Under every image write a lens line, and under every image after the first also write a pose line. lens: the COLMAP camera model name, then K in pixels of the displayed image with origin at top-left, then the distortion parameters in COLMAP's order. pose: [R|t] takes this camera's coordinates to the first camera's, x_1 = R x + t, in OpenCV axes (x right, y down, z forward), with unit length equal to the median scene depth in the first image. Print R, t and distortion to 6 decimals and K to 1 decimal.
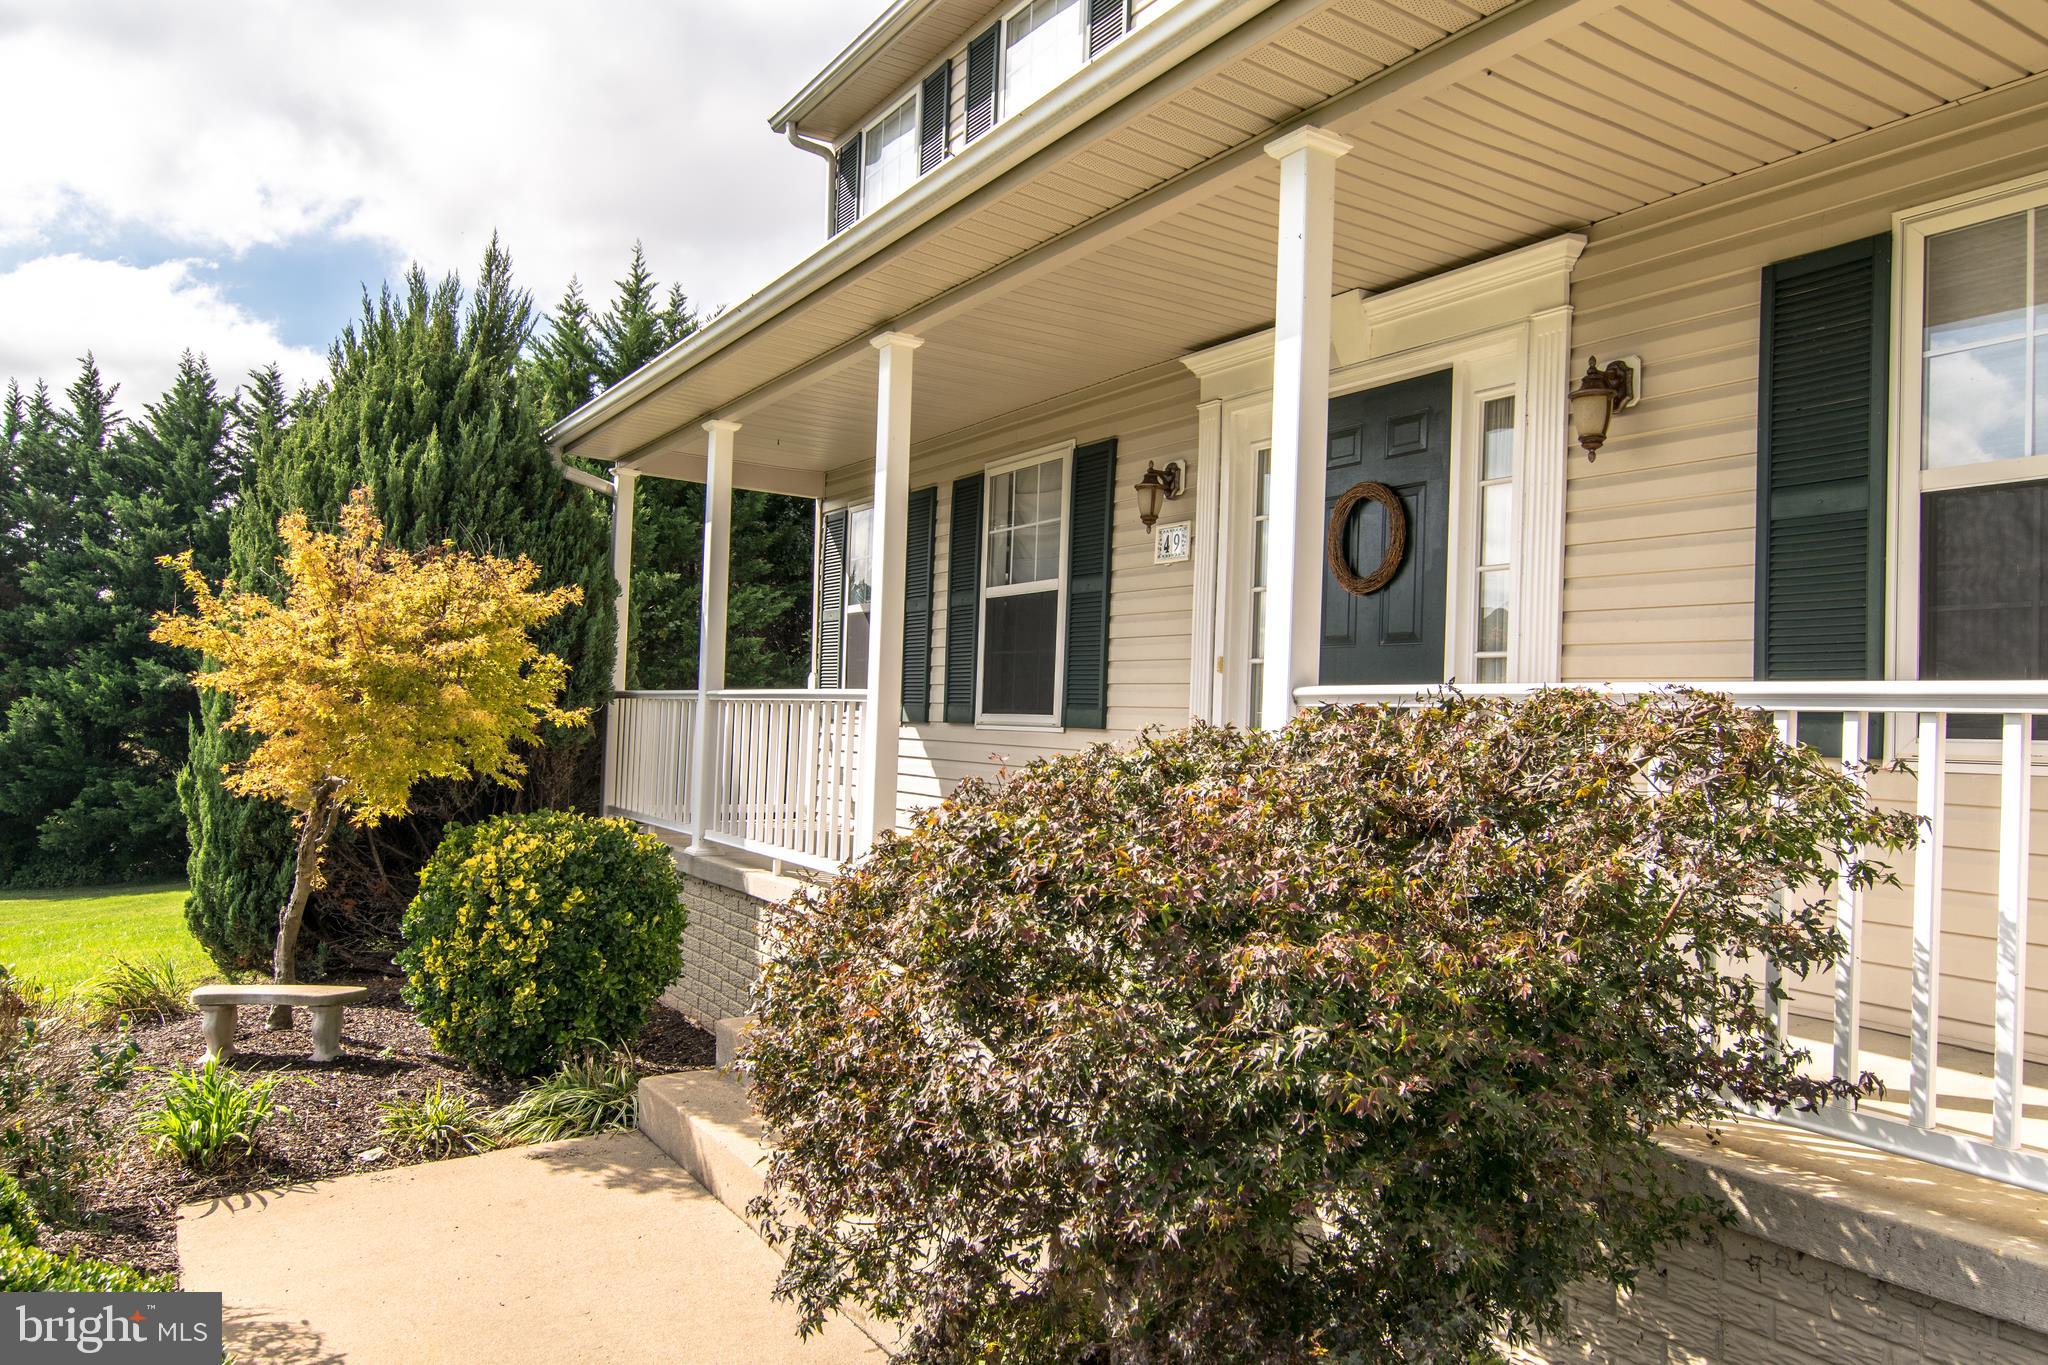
lens RADIAL K [[1384.5, 0, 1029.1], [0, 1384.5, 691.2], [0, 0, 1]] dist [-0.010281, 0.000342]
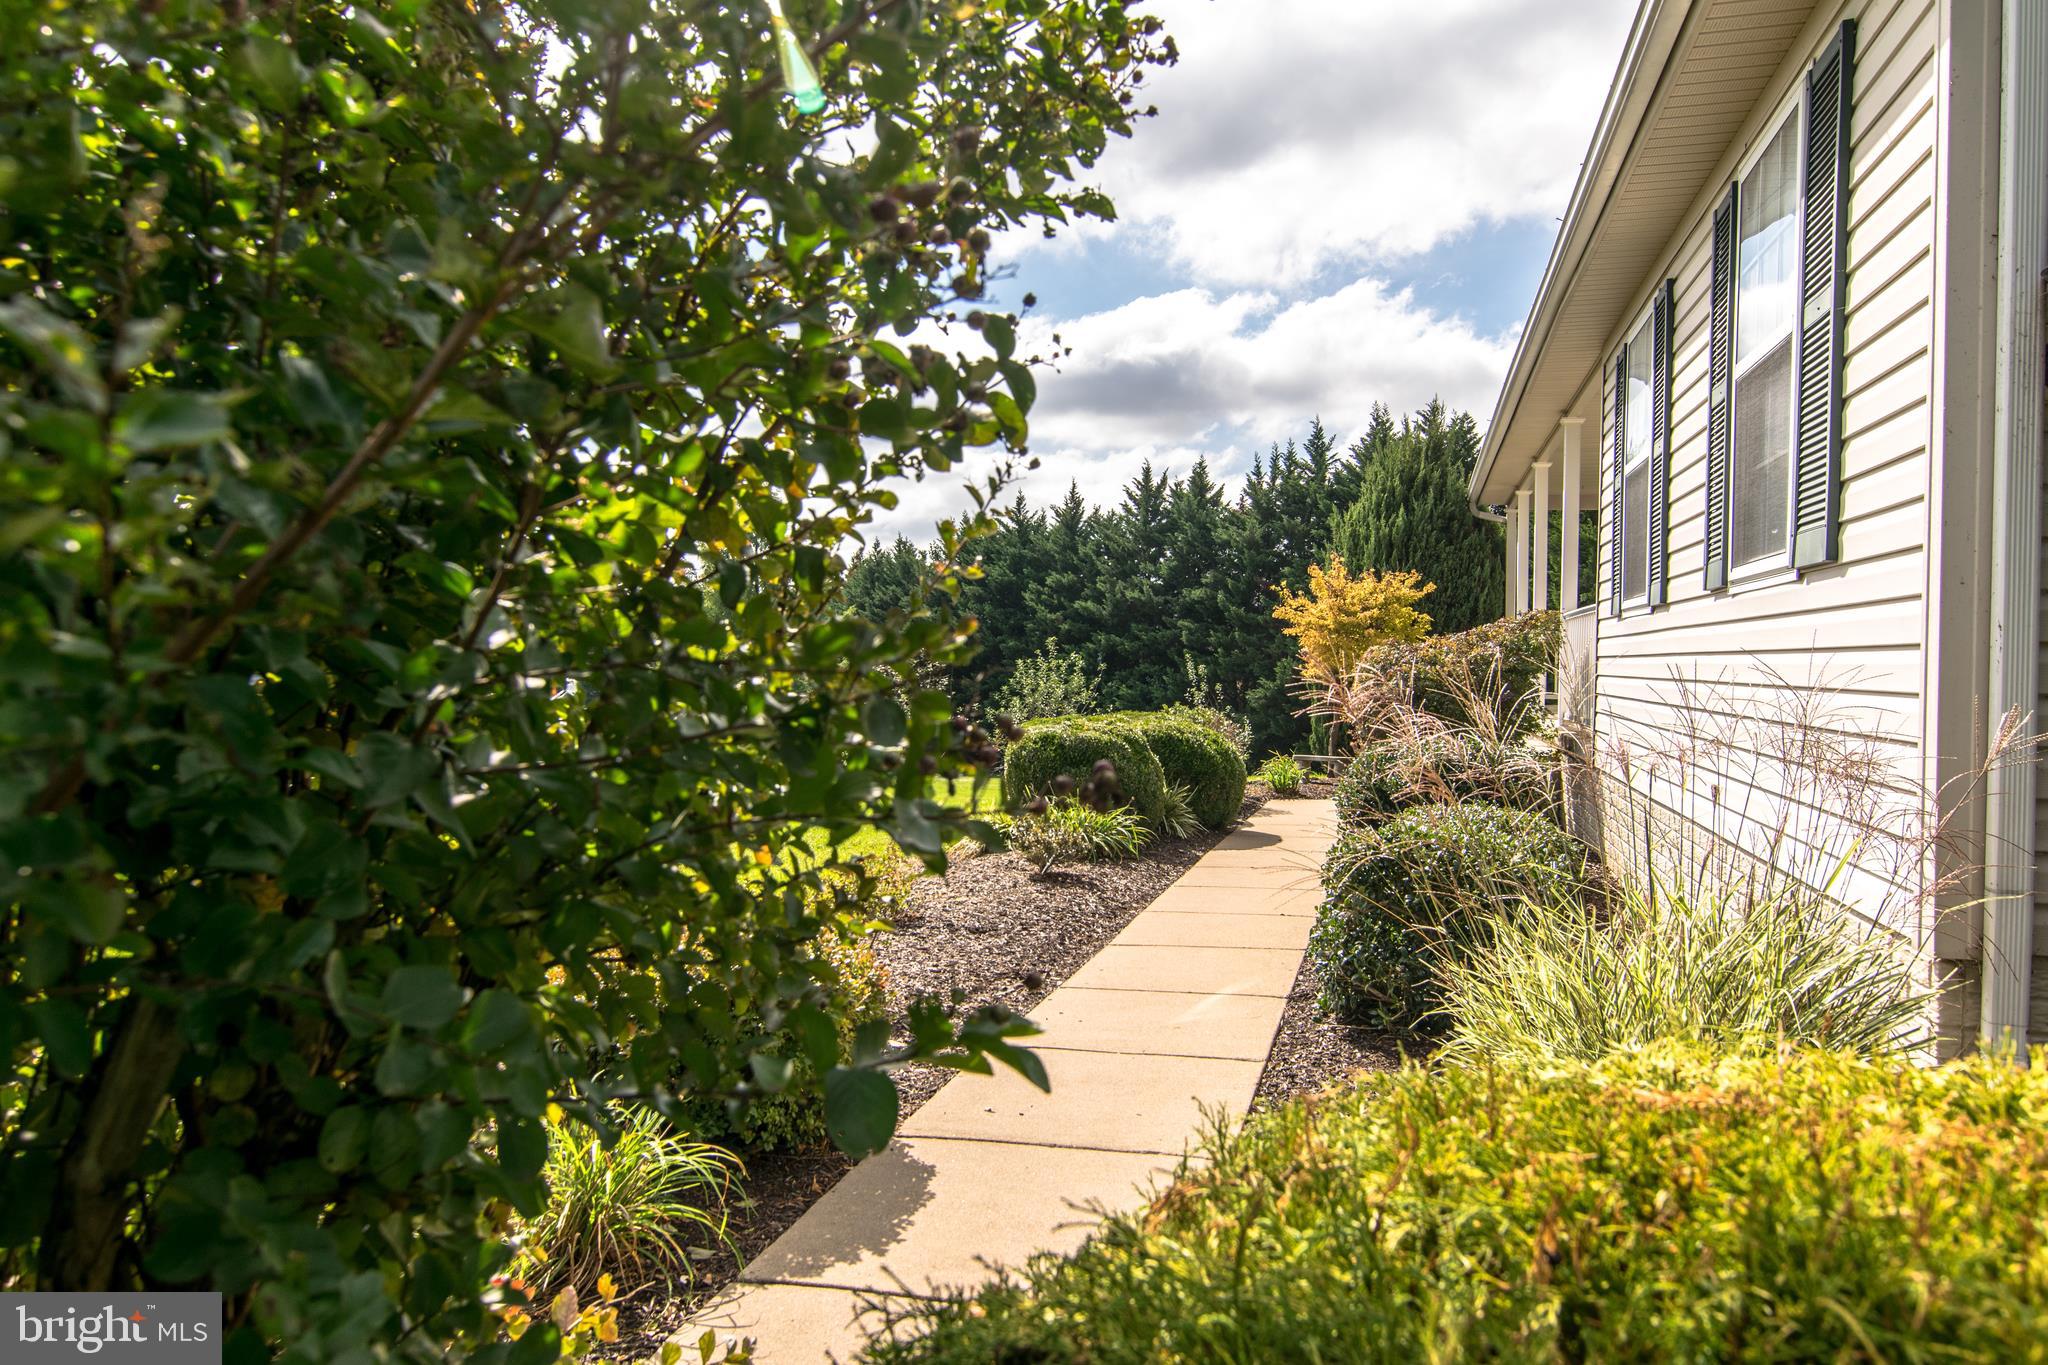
lens RADIAL K [[1384.5, 0, 1029.1], [0, 1384.5, 691.2], [0, 0, 1]] dist [-0.010281, 0.000342]
pose [[0.673545, -0.011379, -0.739059, 0.647768], [0.032373, 0.999376, 0.014117, 0.034256], [0.738437, -0.033434, 0.673493, -0.728516]]
